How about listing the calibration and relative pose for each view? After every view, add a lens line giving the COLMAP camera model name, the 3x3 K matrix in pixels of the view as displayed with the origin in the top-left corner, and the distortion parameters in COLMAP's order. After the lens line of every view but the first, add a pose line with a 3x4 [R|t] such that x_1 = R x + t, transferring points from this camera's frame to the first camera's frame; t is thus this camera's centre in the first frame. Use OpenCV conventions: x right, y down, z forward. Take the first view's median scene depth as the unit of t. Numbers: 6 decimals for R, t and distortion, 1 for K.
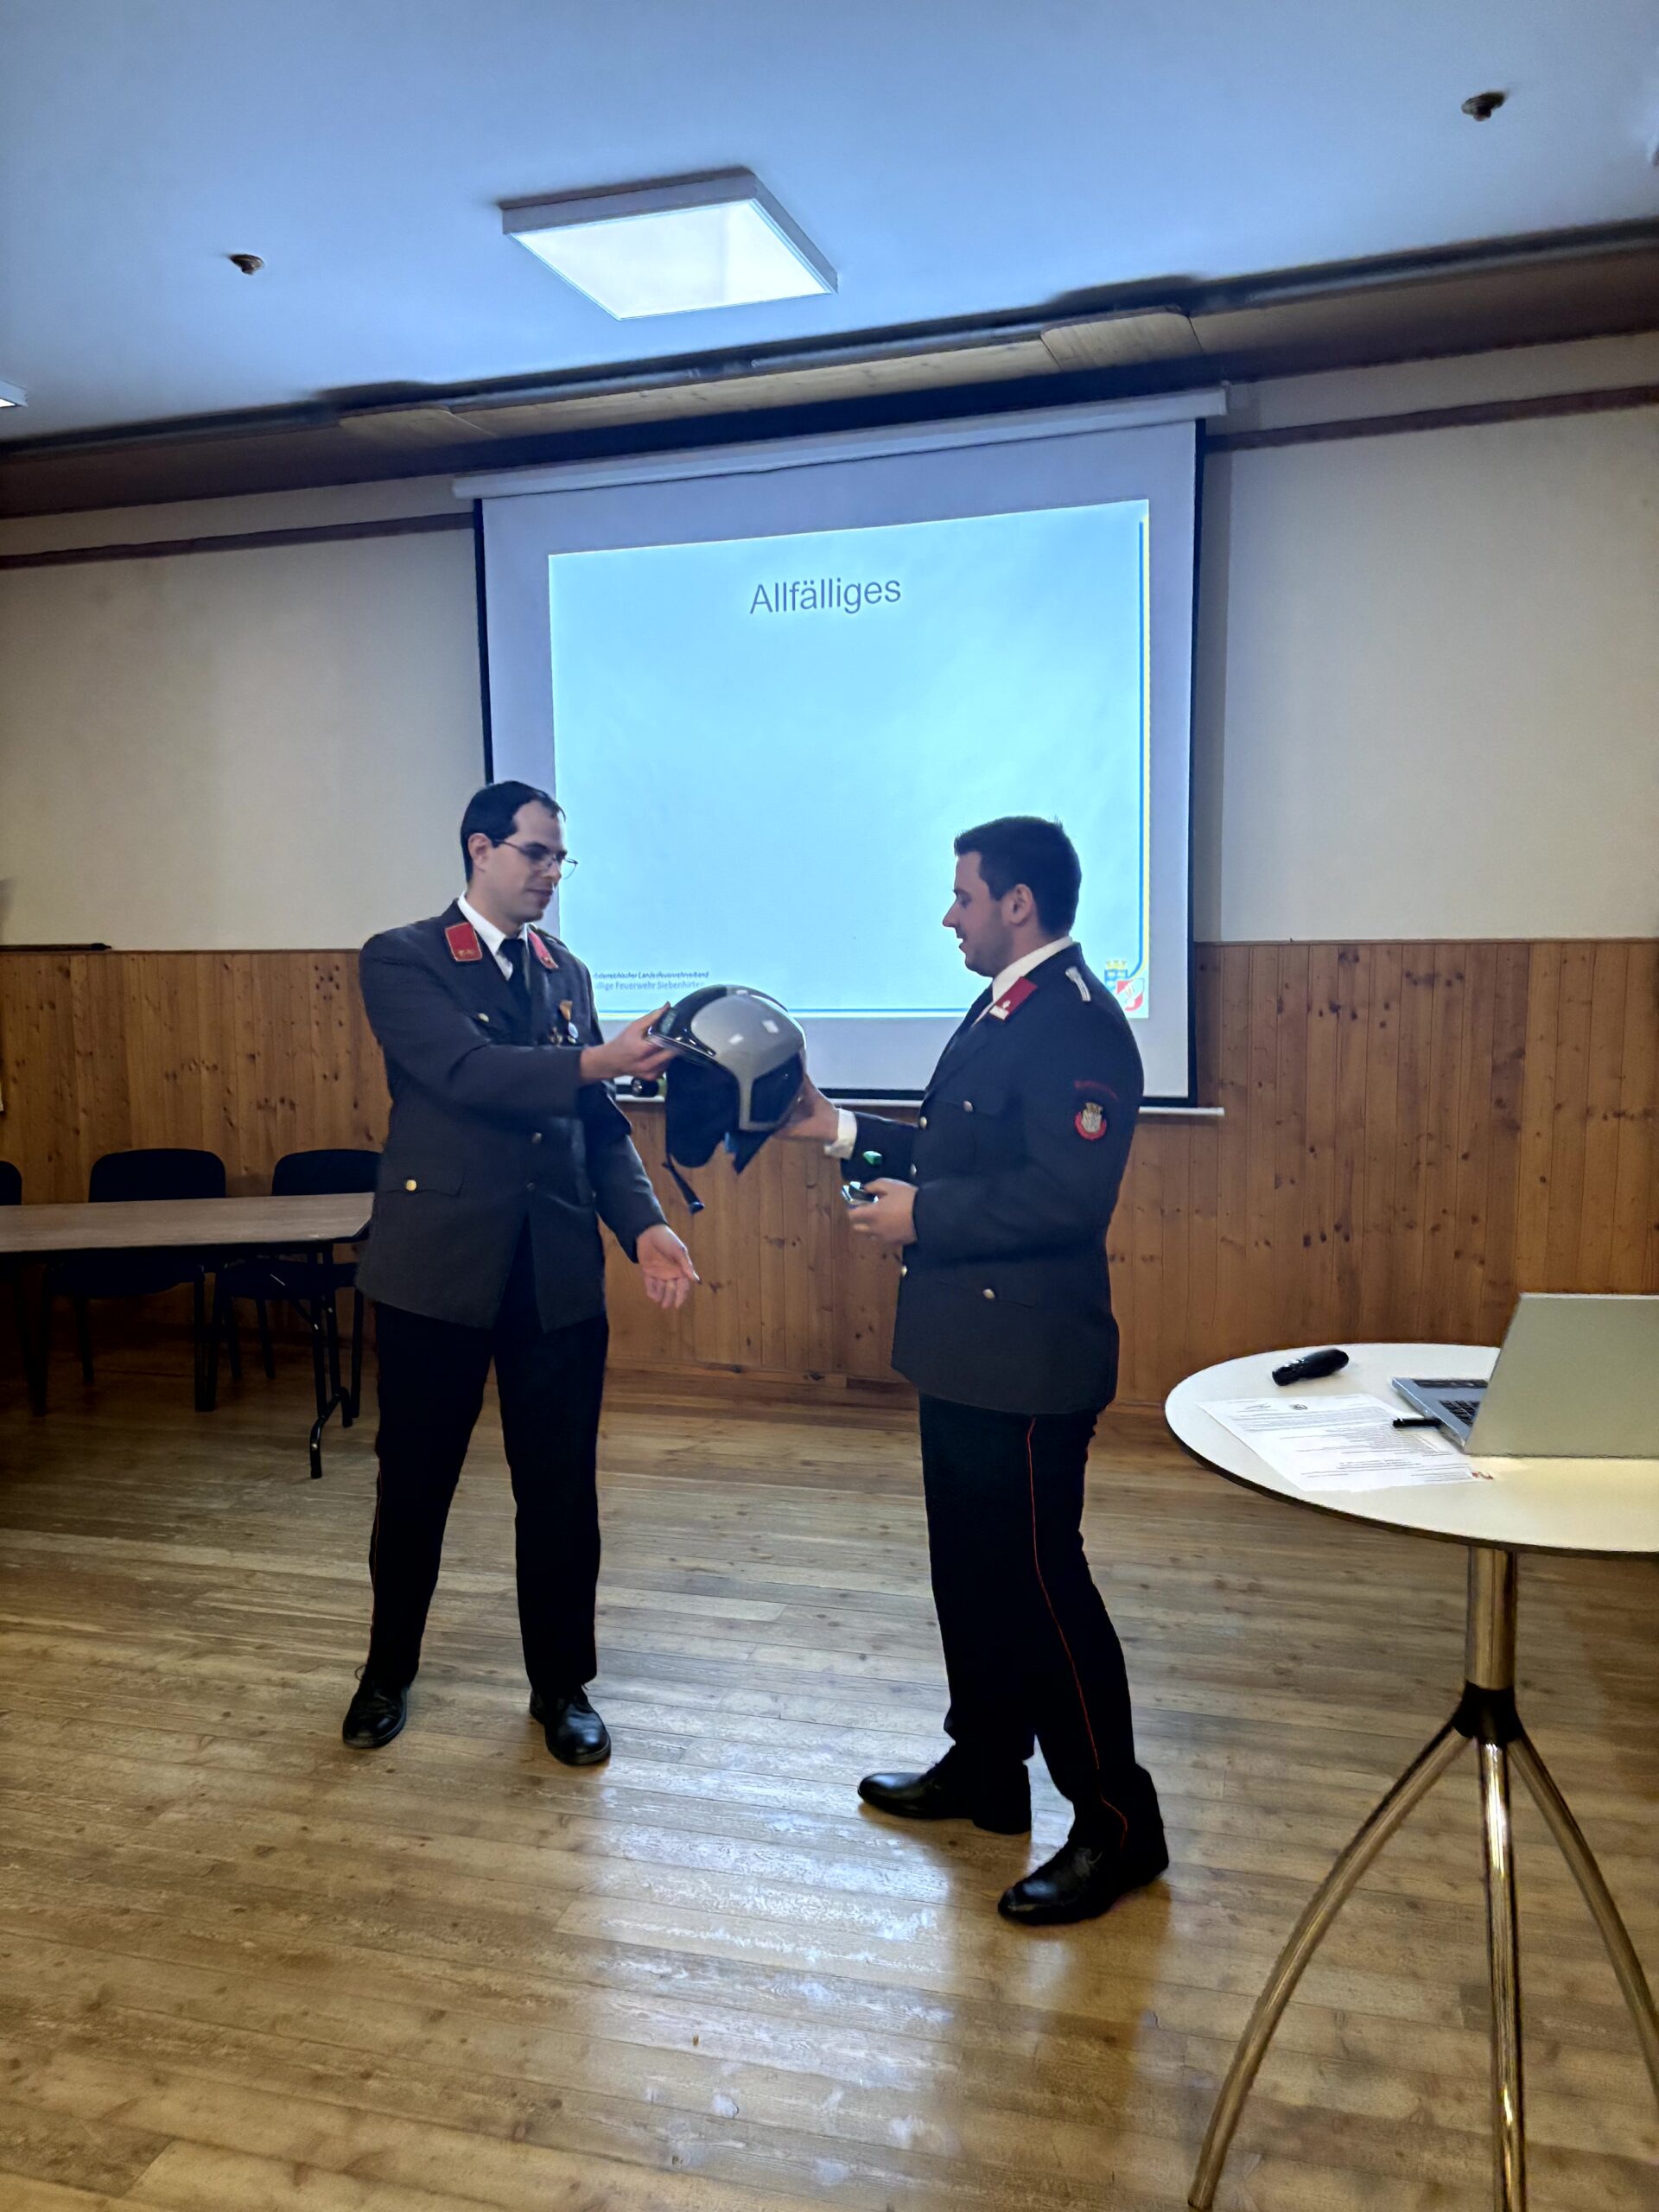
lens RADIAL K [[1668.2, 0, 836.1], [0, 1668.2, 1081.3], [0, 0, 1]] dist [0.052986, -0.043920]
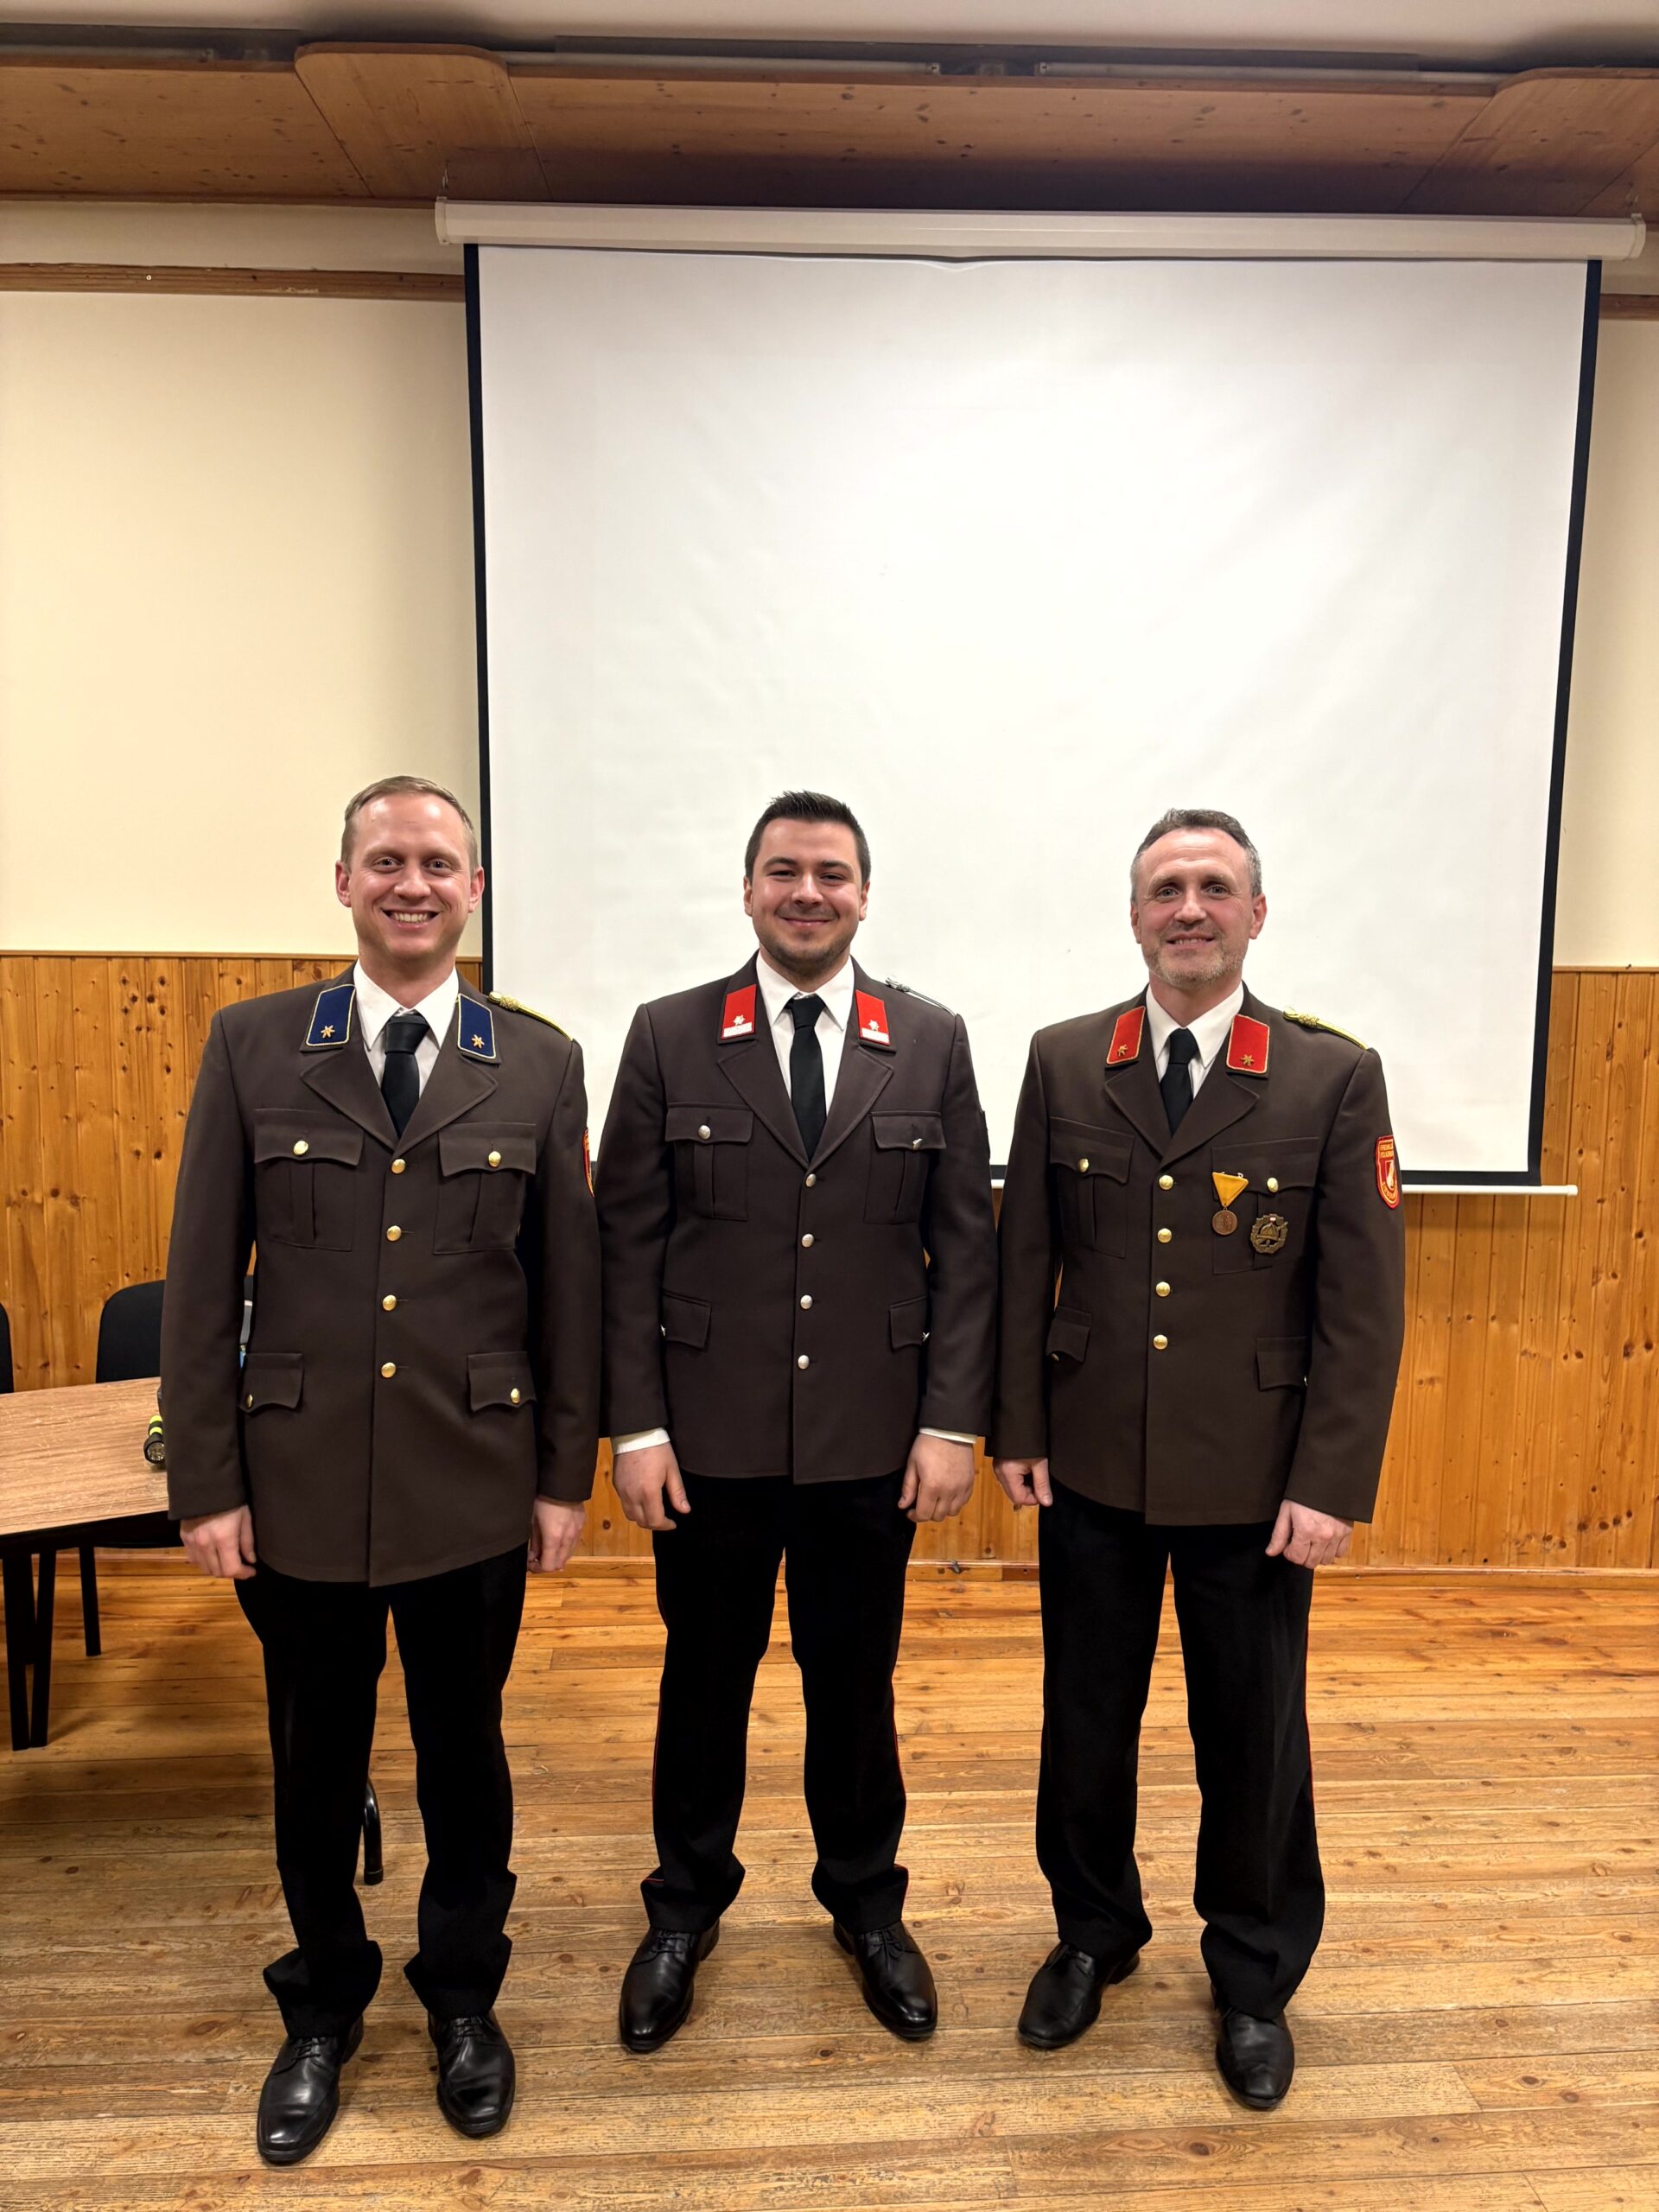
lens RADIAL K [[1668.2, 0, 814.0], [0, 1668.2, 1101.5], [0, 0, 1]] dist [0.052986, -0.043920]
pose [[0.940194, -0.012235, 0.340421, -0.352313], [0.009145, 0.999901, 0.010679, -0.033449], [-0.340518, -0.006927, 0.940213, 0.402162]]
